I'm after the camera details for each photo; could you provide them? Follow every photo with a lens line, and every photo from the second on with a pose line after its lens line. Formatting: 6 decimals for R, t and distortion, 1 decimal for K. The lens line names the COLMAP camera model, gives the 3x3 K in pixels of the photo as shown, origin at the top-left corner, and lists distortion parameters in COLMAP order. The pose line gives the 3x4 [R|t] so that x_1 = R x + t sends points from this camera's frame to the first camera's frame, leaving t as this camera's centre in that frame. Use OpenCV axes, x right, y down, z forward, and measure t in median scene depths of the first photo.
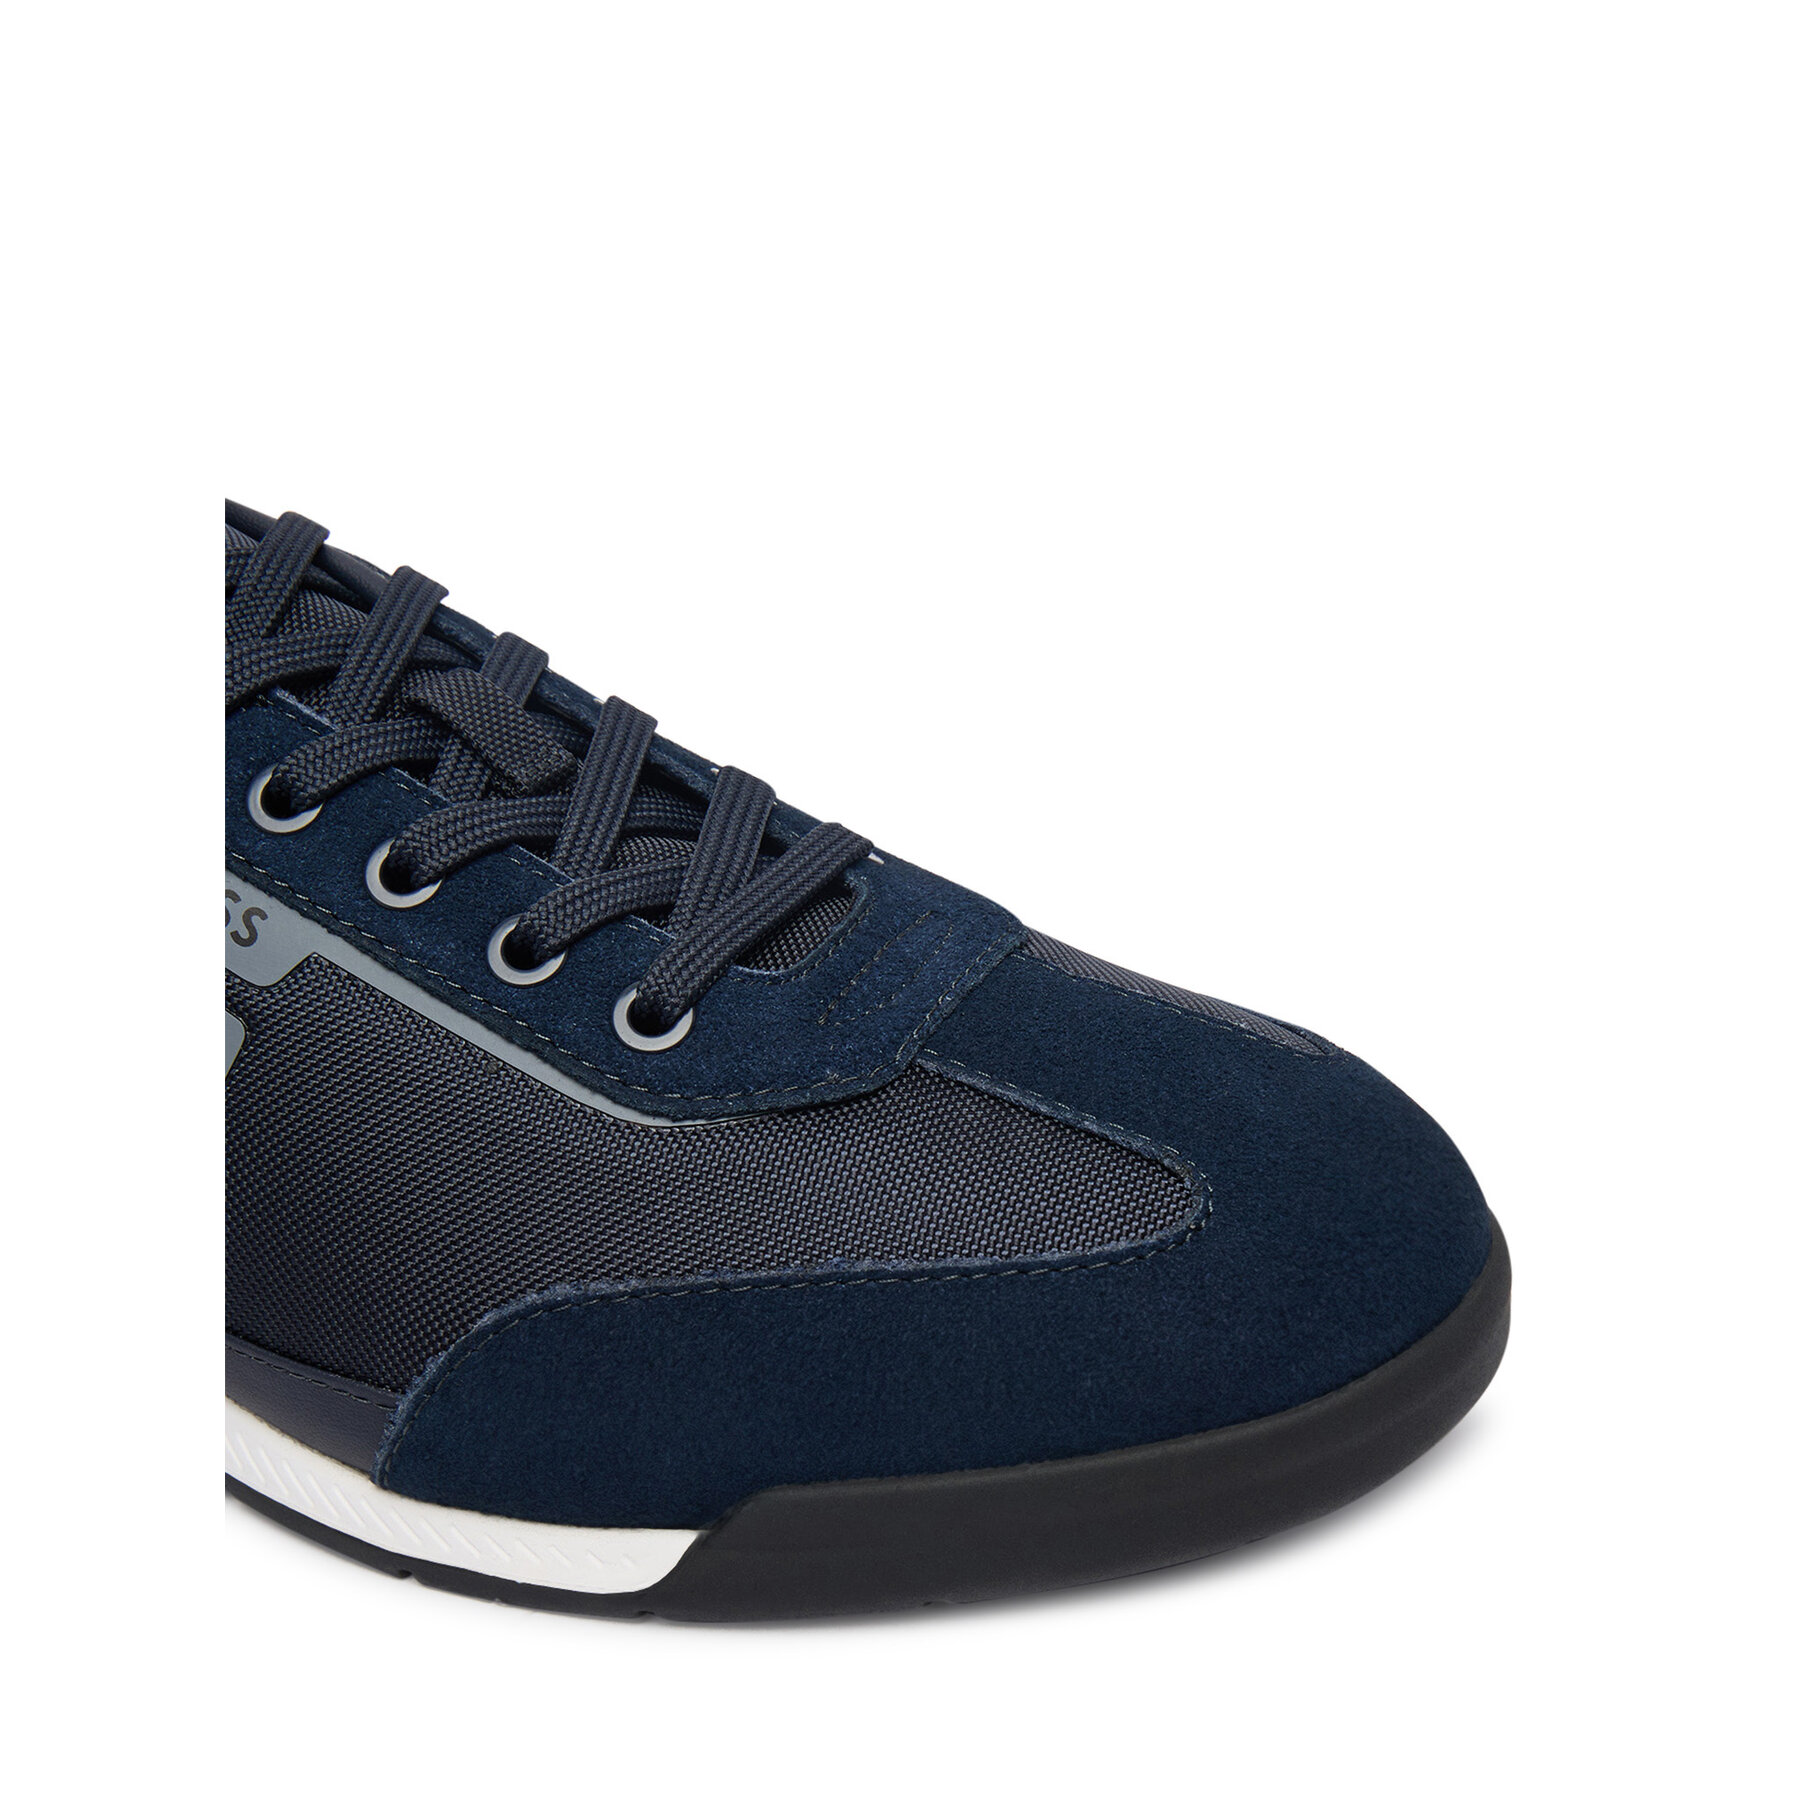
lens RADIAL K [[1931.4, 0, 965.0], [0, 1931.4, 900.2], [0, 0, 1]] dist [-0.059882, 0.022518]
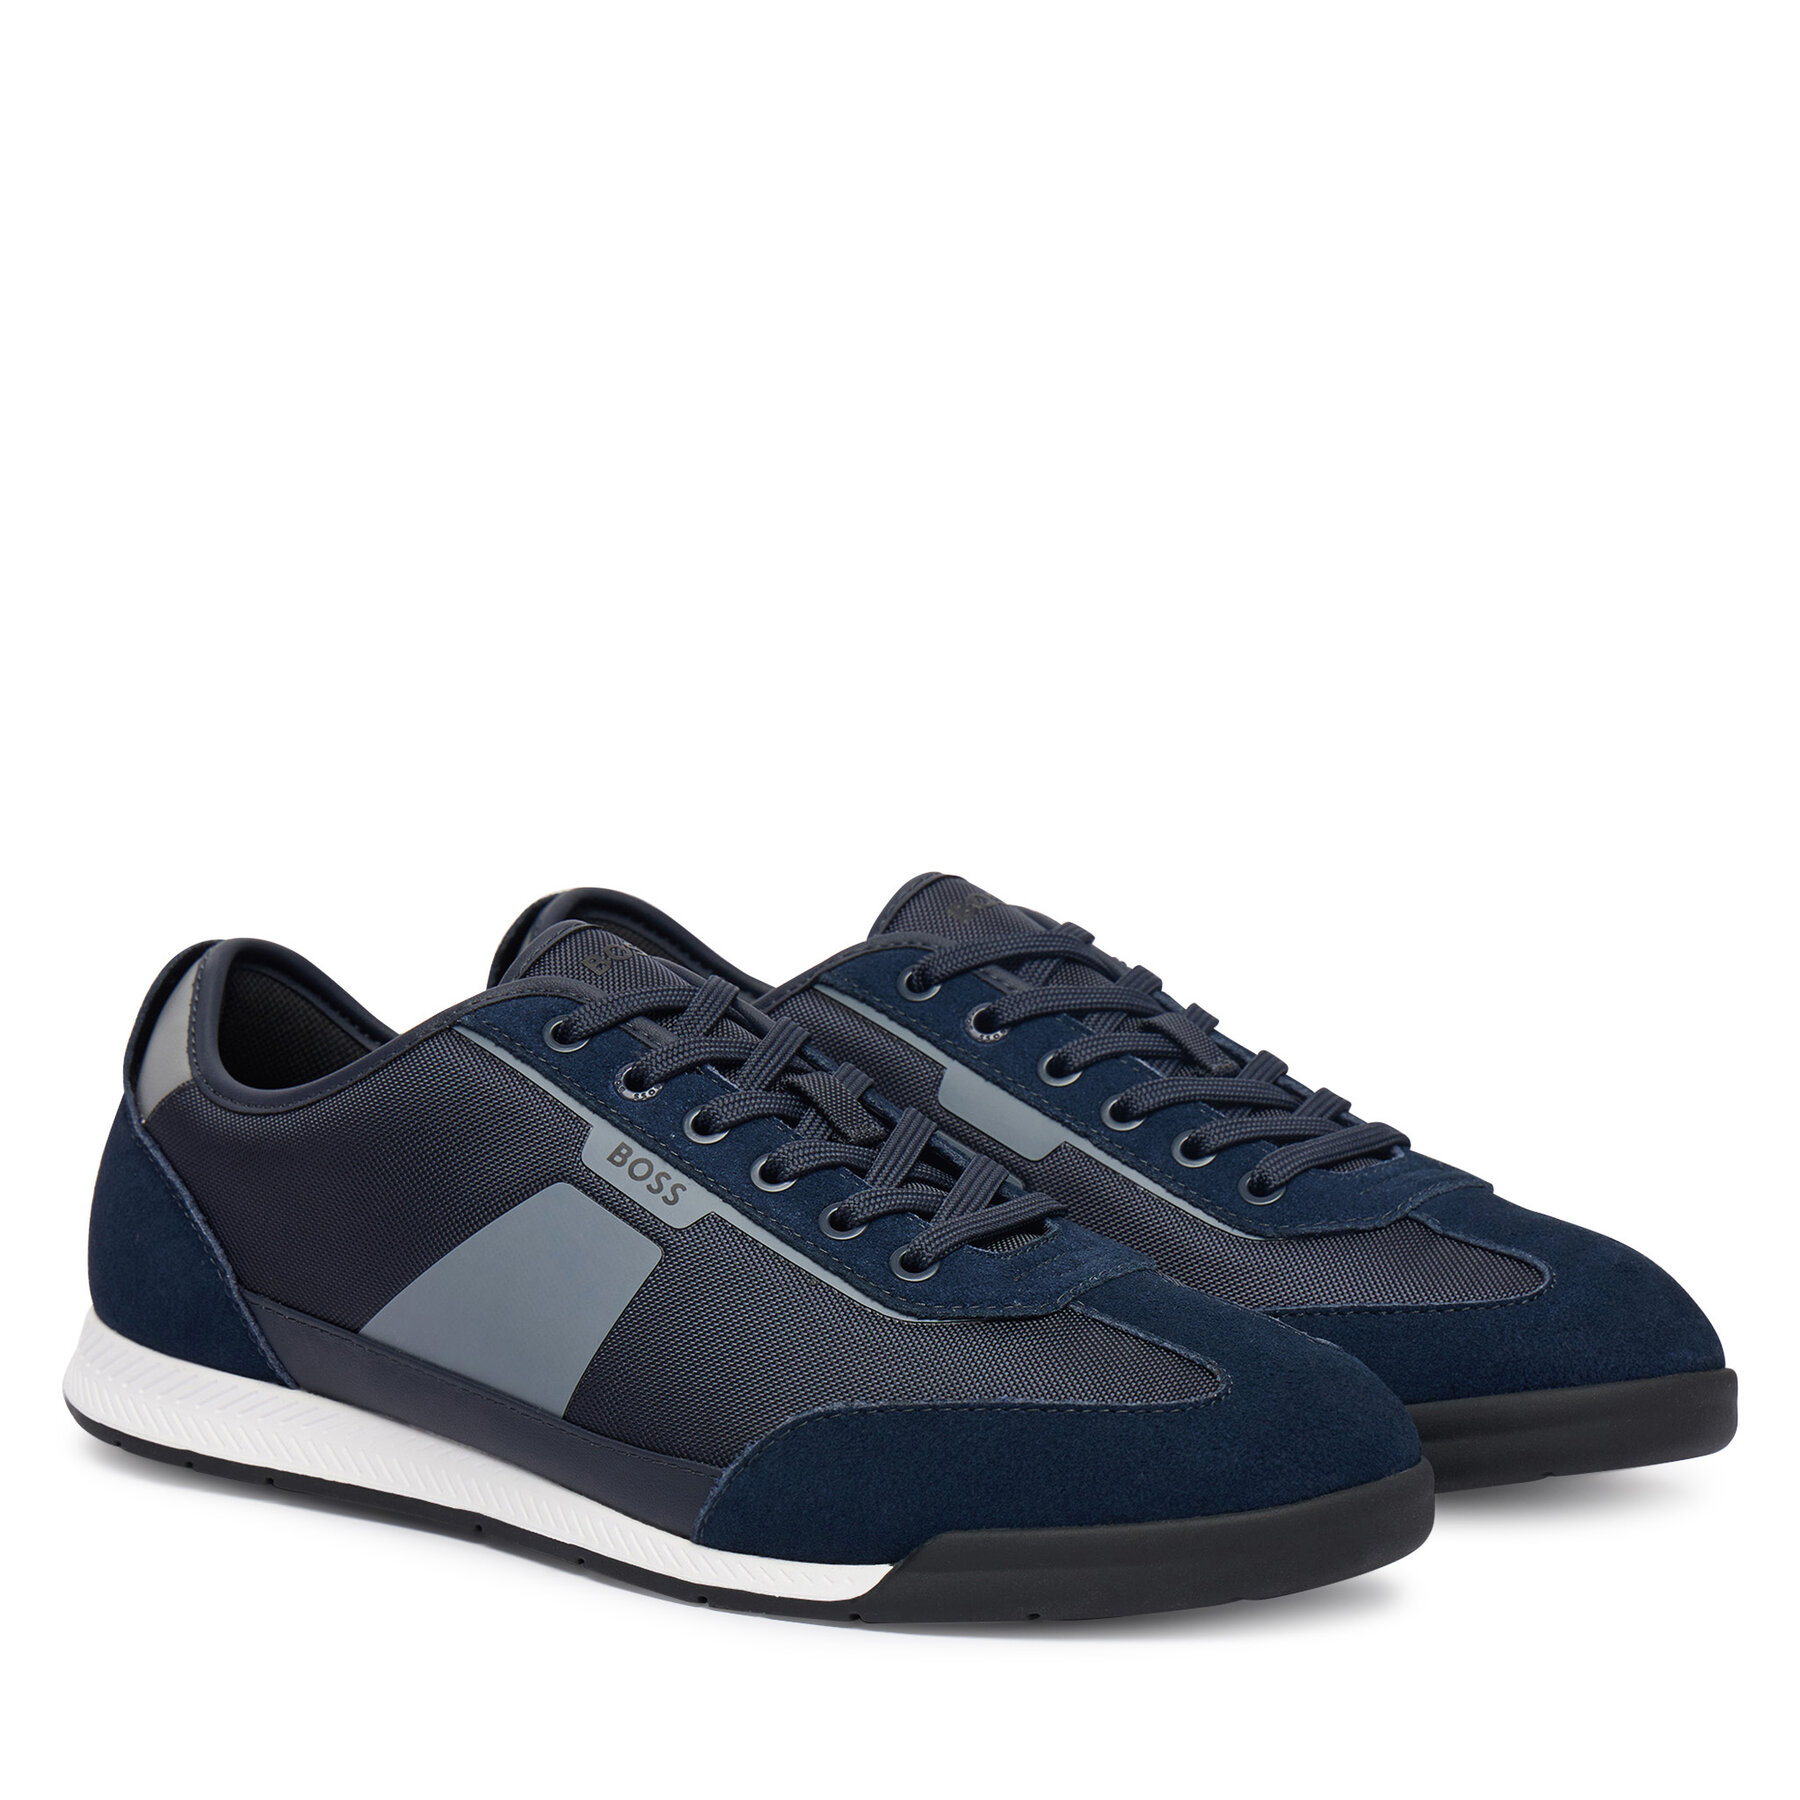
lens RADIAL K [[6317.6, 0, 900.0], [0, 6317.6, 900.0], [0, 0, 1]] dist [0.063812, 0.399831]
pose [[0.983115, 0.097165, -0.155062, 0.628583], [-0.147345, 0.922826, -0.355925, 1.688541], [0.108511, 0.372762, 0.921560, -4.065529]]
